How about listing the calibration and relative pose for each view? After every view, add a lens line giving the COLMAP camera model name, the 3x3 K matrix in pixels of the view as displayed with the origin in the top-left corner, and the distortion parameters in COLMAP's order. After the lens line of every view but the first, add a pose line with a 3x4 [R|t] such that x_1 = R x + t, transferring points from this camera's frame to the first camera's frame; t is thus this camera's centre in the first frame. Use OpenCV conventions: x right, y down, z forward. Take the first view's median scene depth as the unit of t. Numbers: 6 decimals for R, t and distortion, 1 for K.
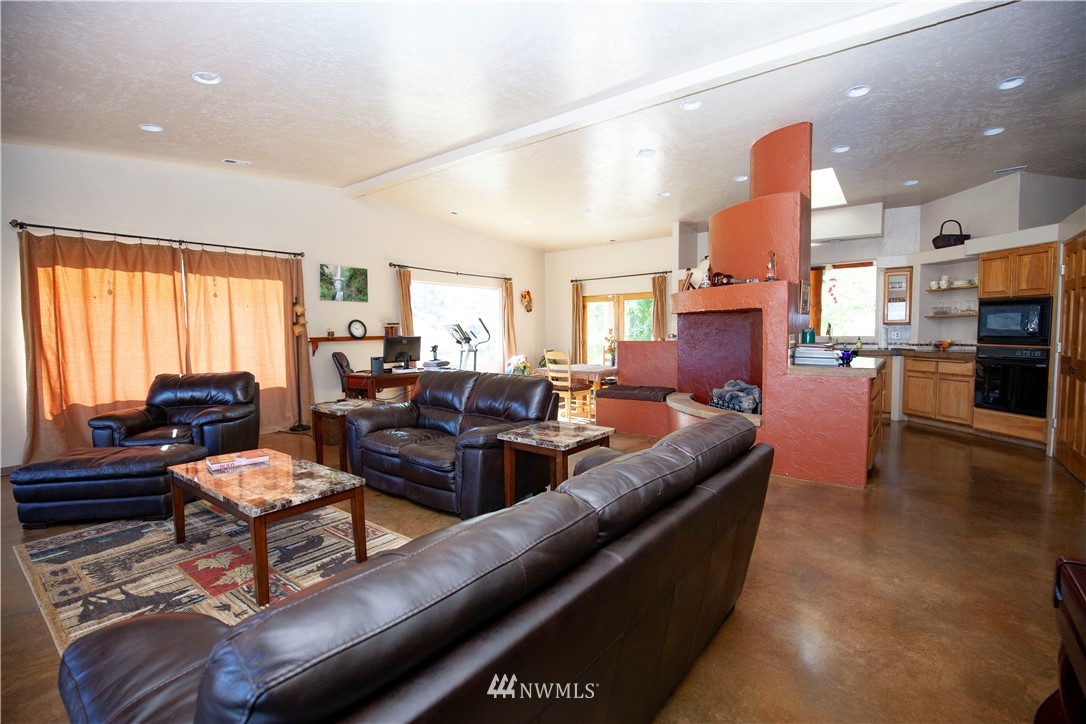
lens RADIAL K [[504.9, 0, 549.4], [0, 504.9, 362.8], [0, 0, 1]] dist [-0.028799, 0.000961]
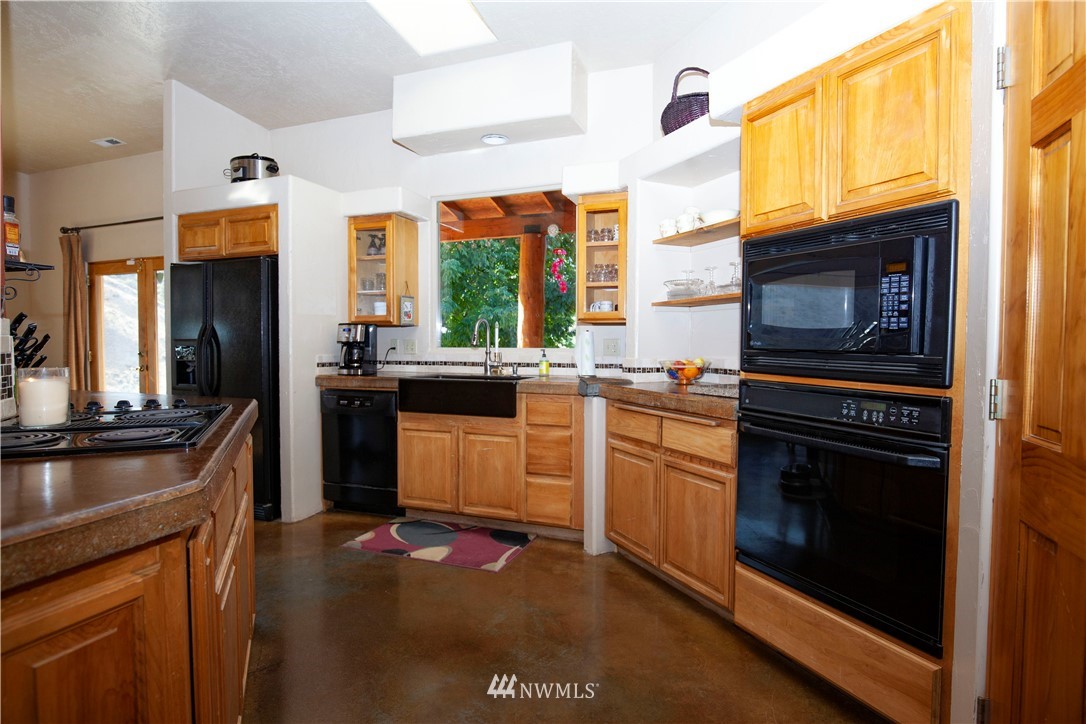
lens RADIAL K [[545.9, 0, 561.0], [0, 545.9, 359.3], [0, 0, 1]] dist [-0.014288, -0.000480]
pose [[0.950965, 0.002295, 0.309289, 0.566699], [0.006905, 0.999566, -0.028647, -0.034214], [-0.309220, 0.029378, 0.950537, 0.612145]]
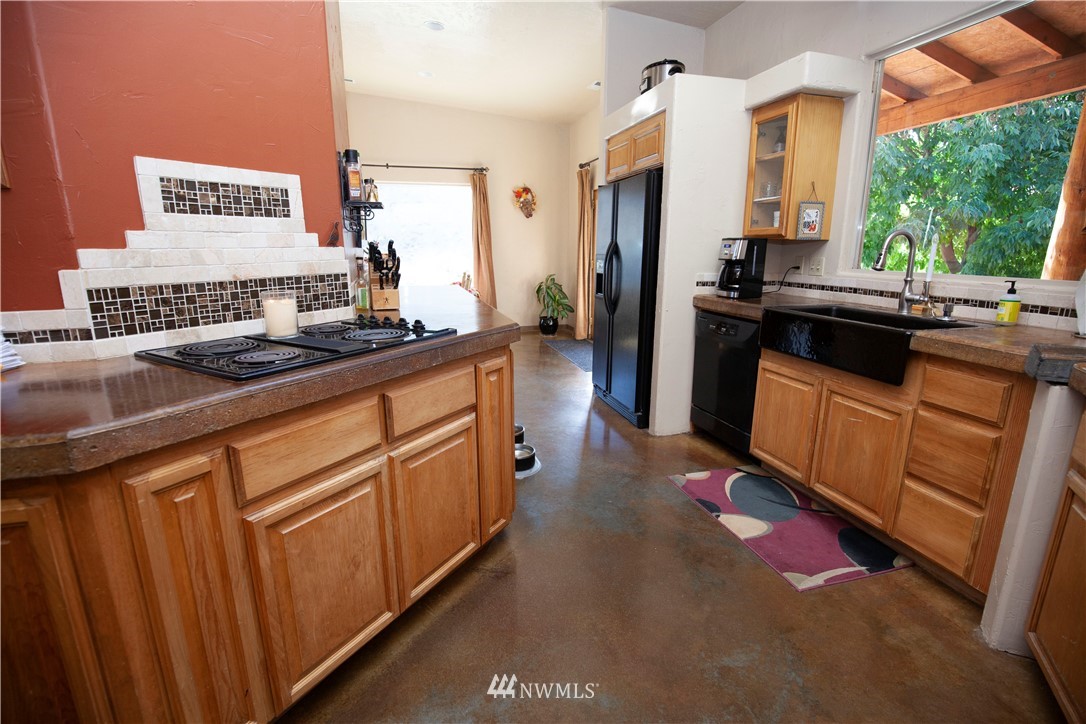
lens RADIAL K [[504.9, 0, 547.4], [0, 504.9, 362.2], [0, 0, 1]] dist [-0.028799, 0.000961]
pose [[0.798740, 0.146541, -0.583558, 0.686216], [-0.048060, 0.982327, 0.180897, -0.053457], [0.599753, -0.116444, 0.791667, 0.744633]]
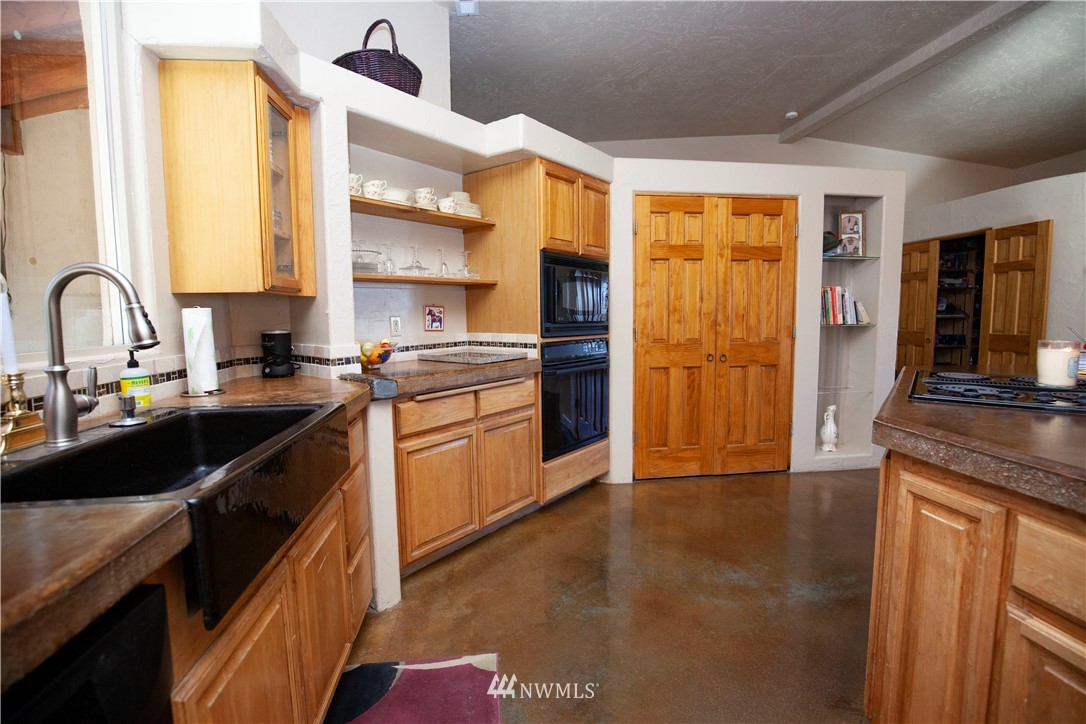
lens RADIAL K [[504.9, 0, 547.5], [0, 504.9, 360.4], [0, 0, 1]] dist [-0.028799, 0.000961]
pose [[-0.698183, -0.051271, 0.714081, 0.439216], [0.060757, 0.989591, 0.130457, -0.074983], [-0.713337, 0.134468, -0.687800, 1.204408]]
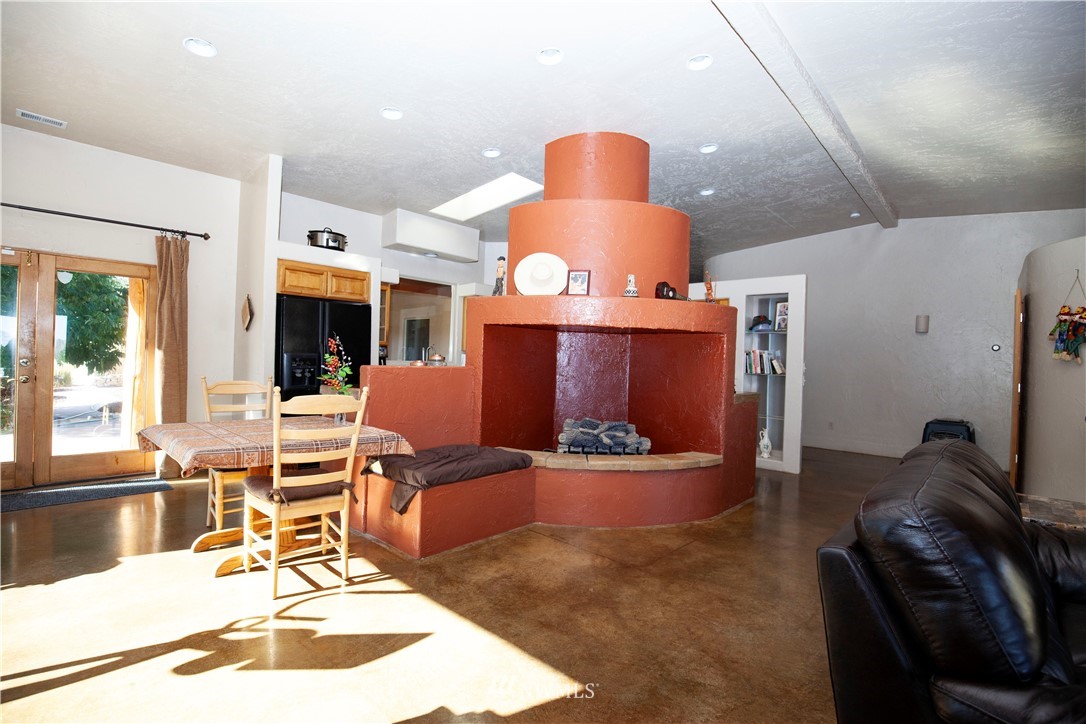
lens RADIAL K [[504.9, 0, 541.6], [0, 504.9, 363.9], [0, 0, 1]] dist [-0.028799, 0.000961]
pose [[0.085120, 0.015140, 0.996256, -0.359316], [0.035053, 0.999220, -0.018180, -0.033536], [-0.995754, 0.036469, 0.084523, 0.870322]]
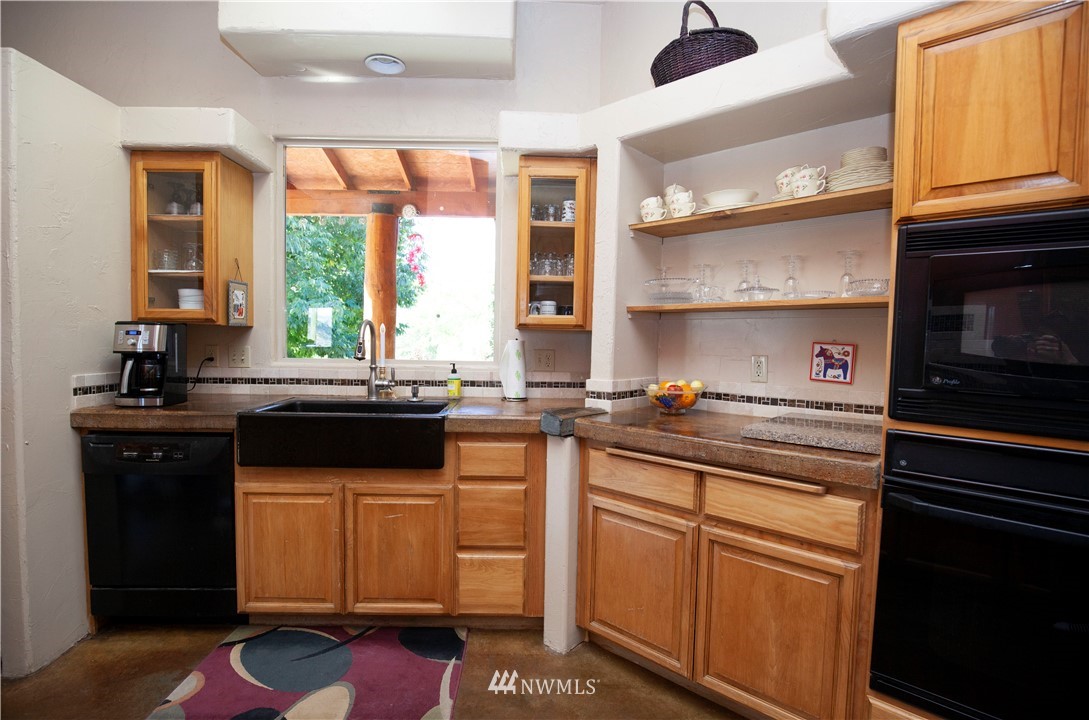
lens RADIAL K [[506.3, 0, 547.1], [0, 506.3, 363.3], [0, 0, 1]] dist [-0.028799, 0.000961]
pose [[0.776684, -0.007450, 0.629846, 0.534821], [0.013313, 0.999901, -0.004591, -0.058983], [-0.629750, 0.011951, 0.776706, 0.819705]]
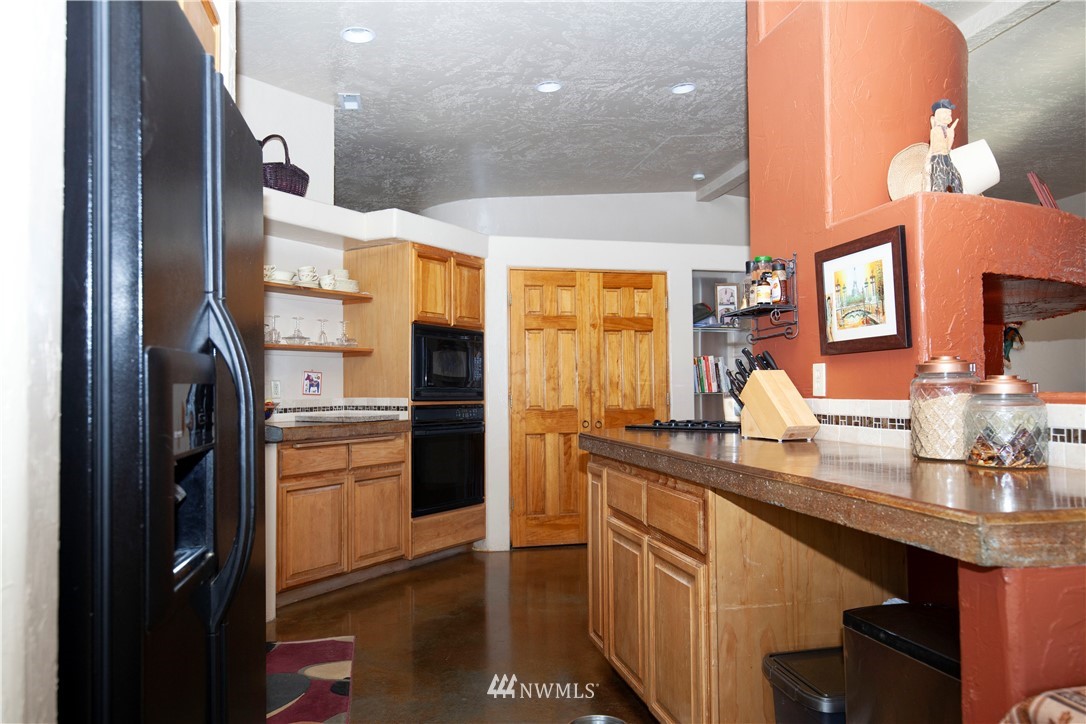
lens RADIAL K [[753.0, 0, 543.4], [0, 753.0, 359.9], [0, 0, 1]] dist [0.025897, -0.001108]
pose [[-0.759957, 0.041577, 0.648643, 0.184115], [0.054097, 0.998535, -0.000624, -0.068981], [-0.647719, 0.034616, -0.761093, 1.375198]]
